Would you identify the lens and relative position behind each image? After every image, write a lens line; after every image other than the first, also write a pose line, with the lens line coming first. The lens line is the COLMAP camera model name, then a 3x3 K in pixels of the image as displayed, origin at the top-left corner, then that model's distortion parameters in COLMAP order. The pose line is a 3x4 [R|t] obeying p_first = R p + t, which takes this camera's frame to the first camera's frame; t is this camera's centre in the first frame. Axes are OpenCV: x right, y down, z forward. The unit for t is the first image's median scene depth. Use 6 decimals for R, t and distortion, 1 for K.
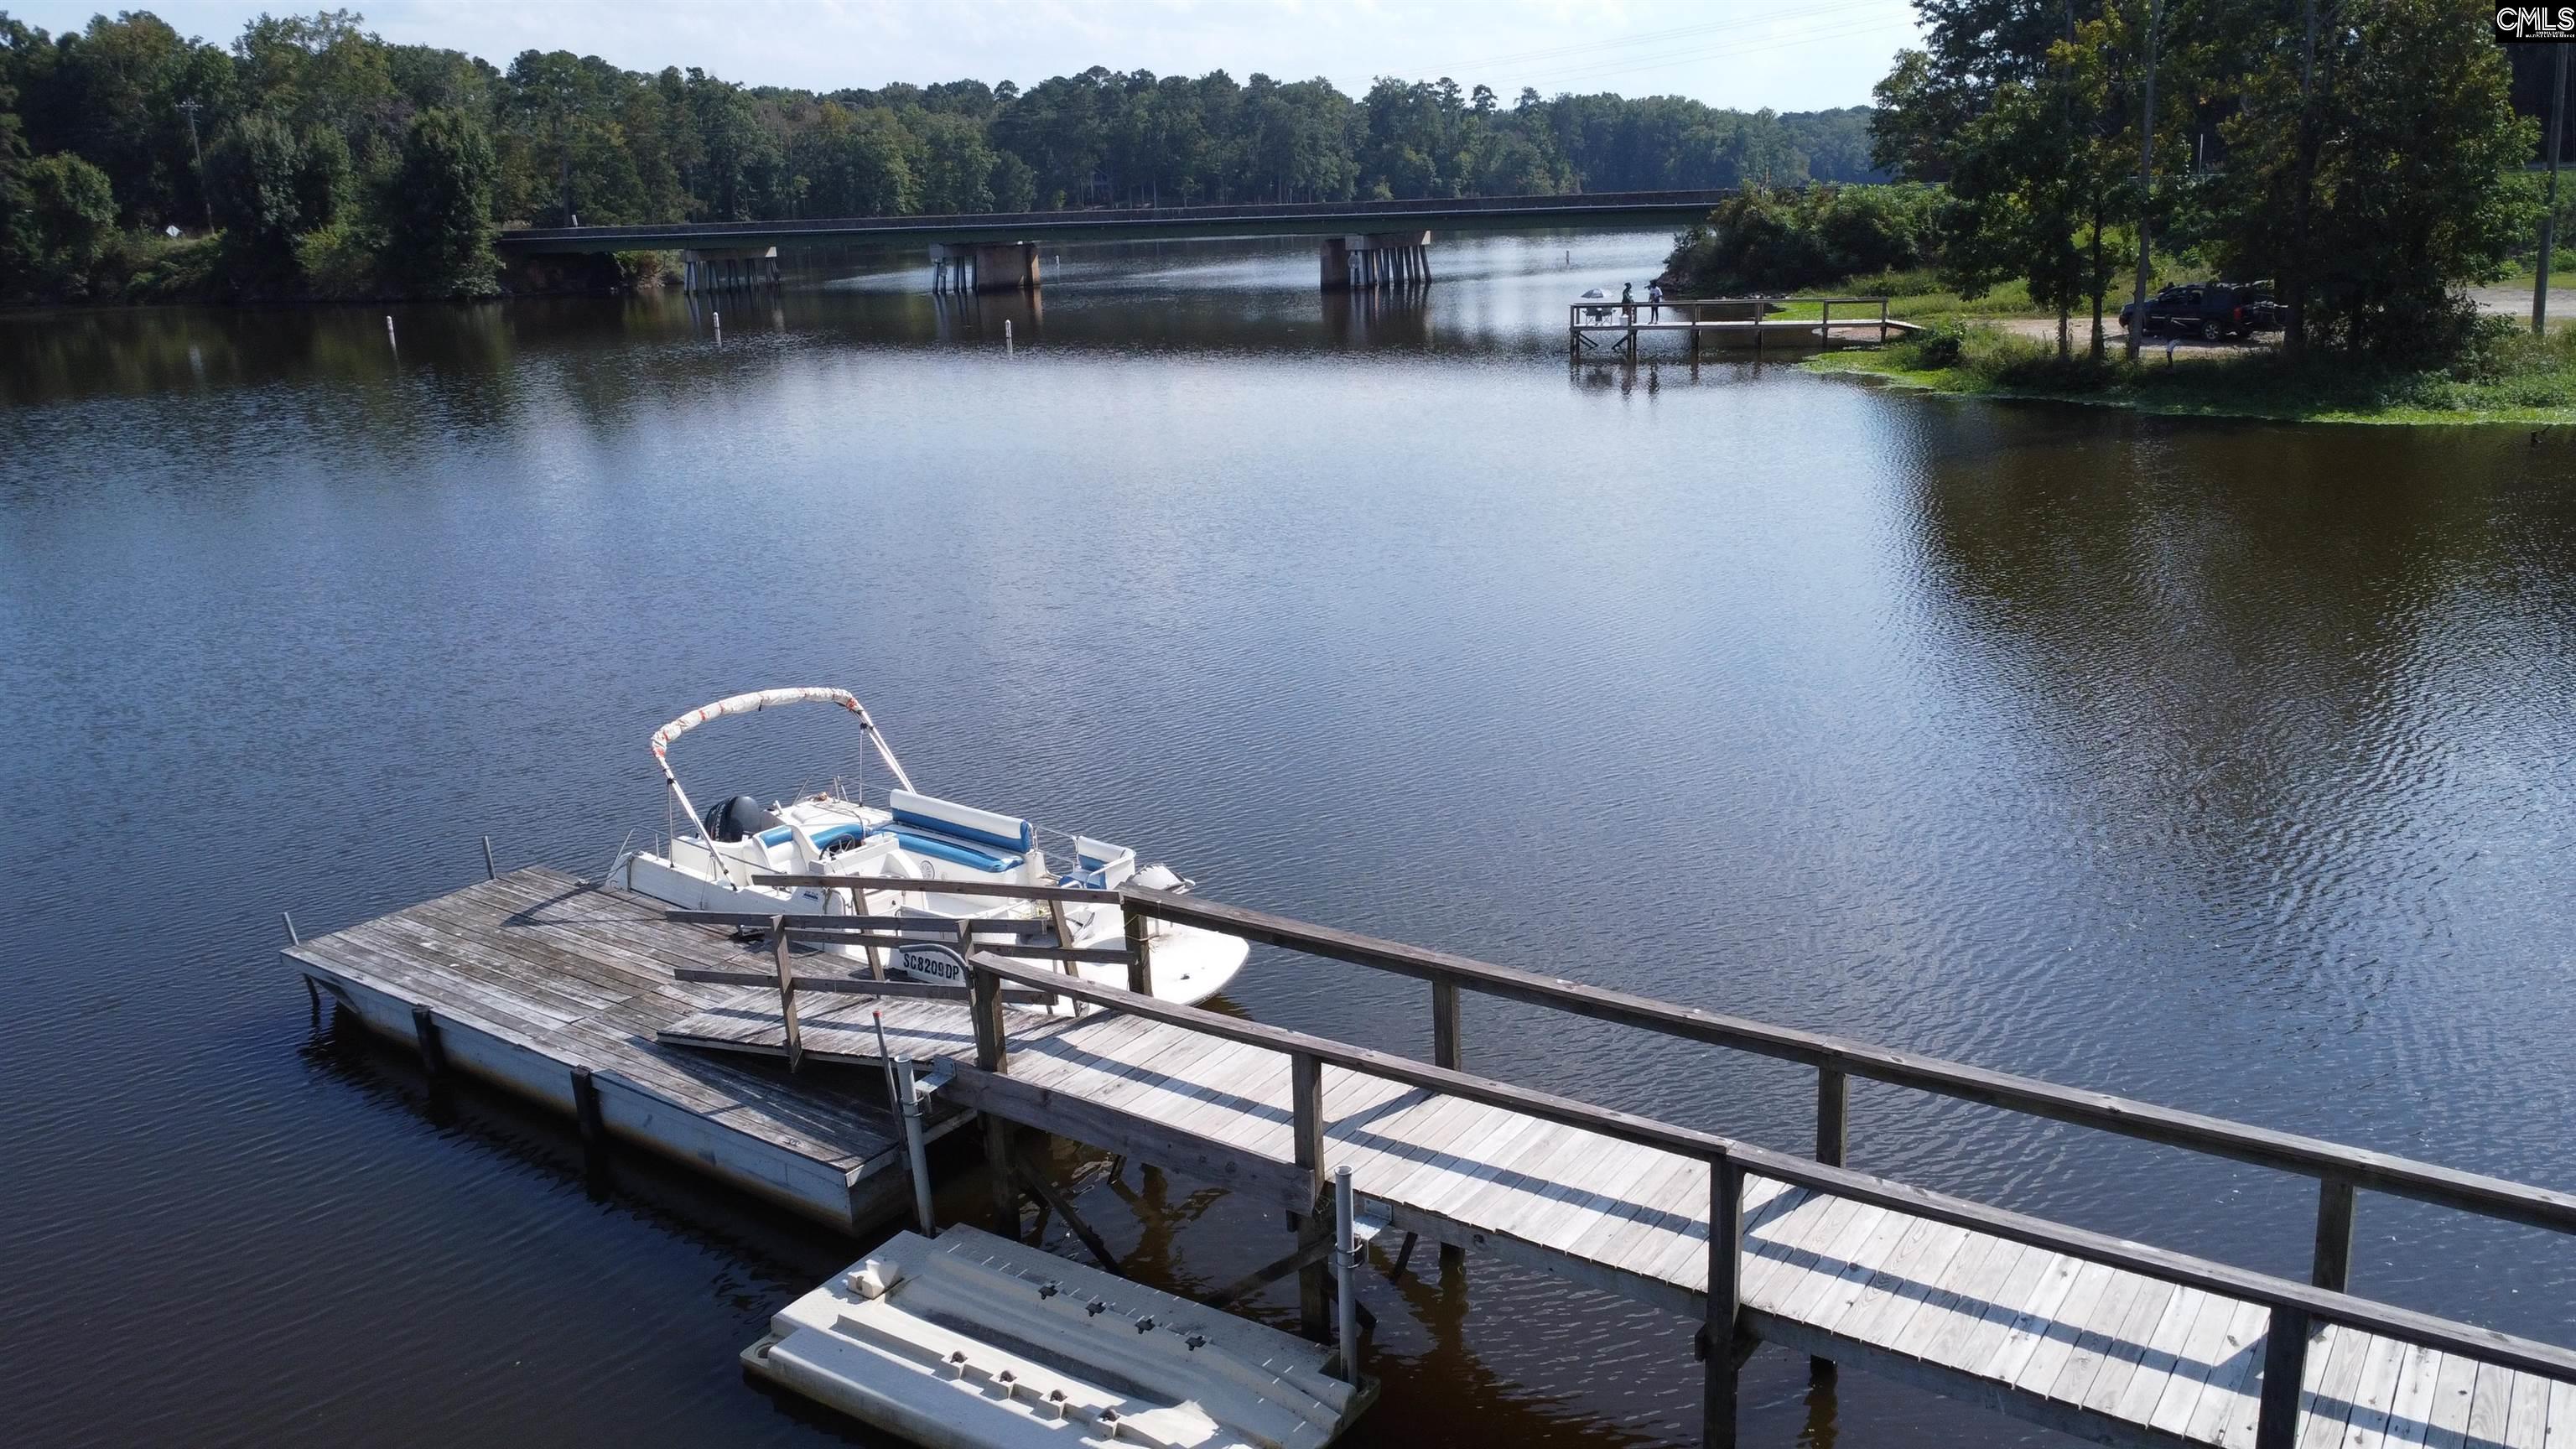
lens RADIAL K [[1931.0, 0, 1298.2], [0, 1931.0, 715.3], [0, 0, 1]] dist [0.005940, 0.002512]
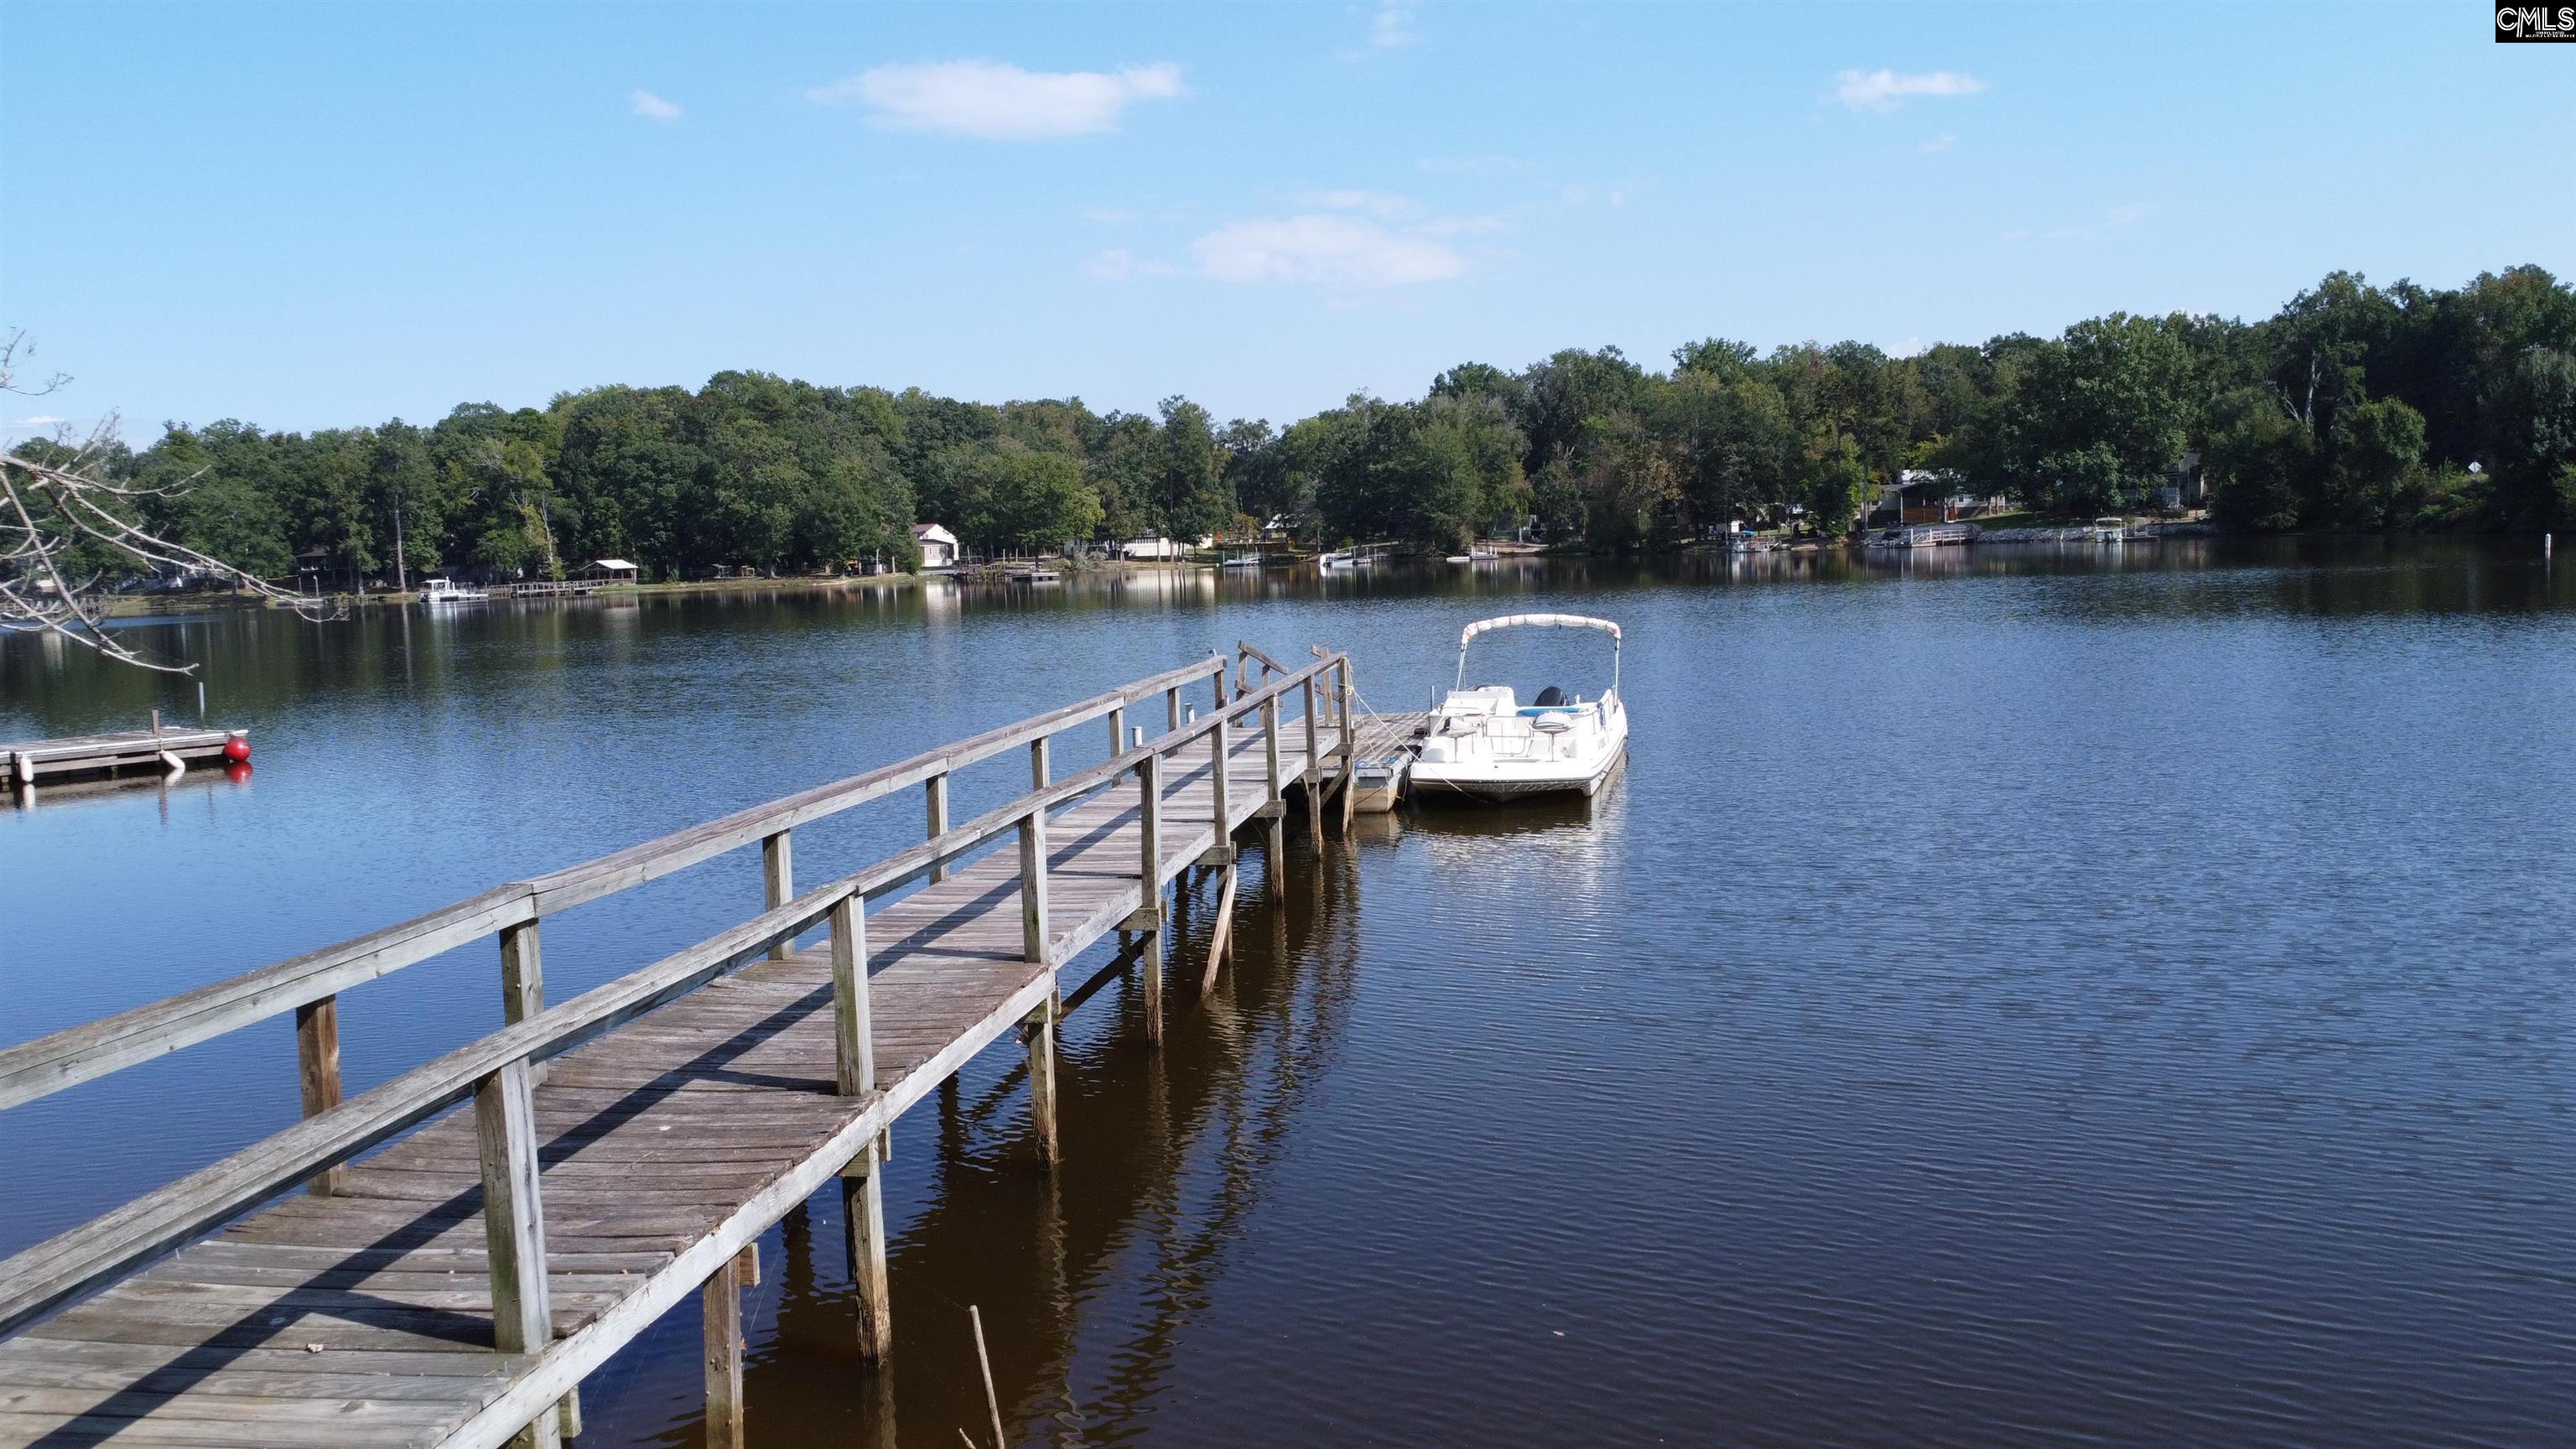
lens RADIAL K [[1931.0, 0, 1298.2], [0, 1931.0, 715.3], [0, 0, 1]] dist [0.005940, 0.002512]
pose [[0.423773, 0.106834, -0.899446, 0.103048], [-0.222659, 0.974836, 0.010883, 0.009506], [0.877975, 0.195658, 0.436897, 0.017517]]
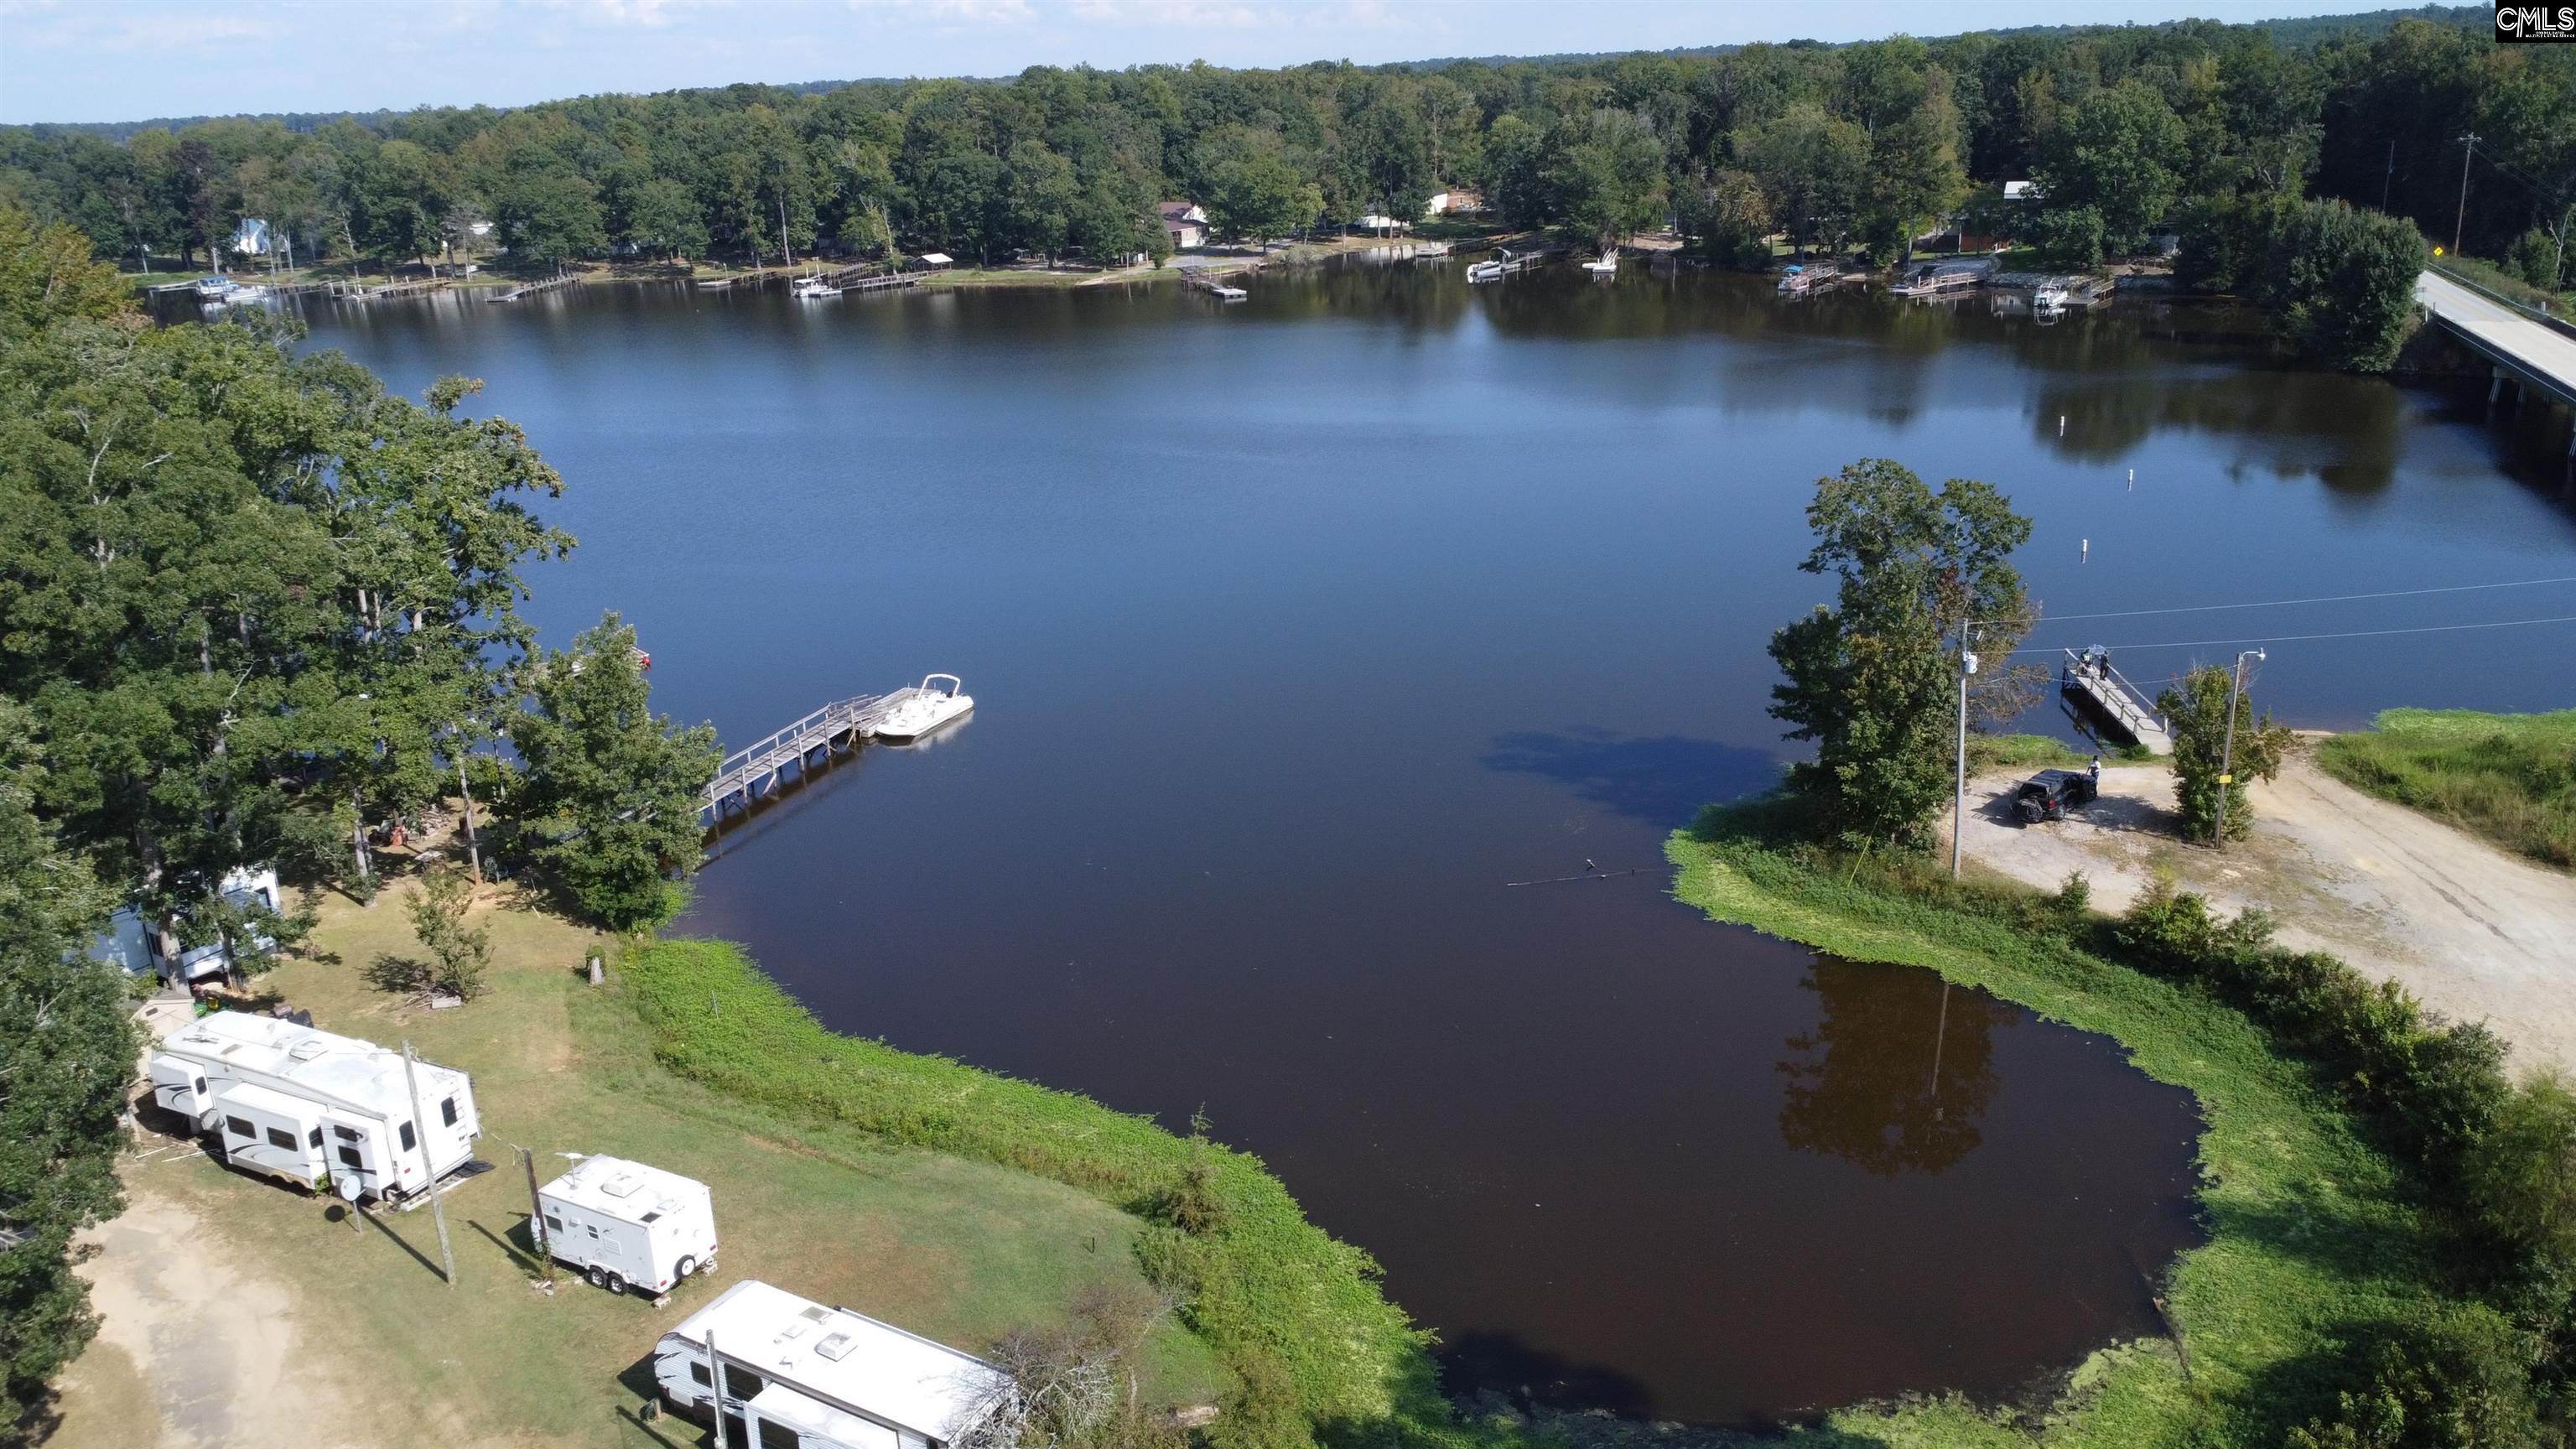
lens RADIAL K [[1931.0, 0, 1298.2], [0, 1931.0, 715.3], [0, 0, 1]] dist [0.005940, 0.002512]
pose [[0.229039, 0.336344, -0.913463, 0.529275], [-0.233297, 0.930025, 0.283946, -0.176435], [0.945047, 0.148074, 0.291480, 0.029554]]
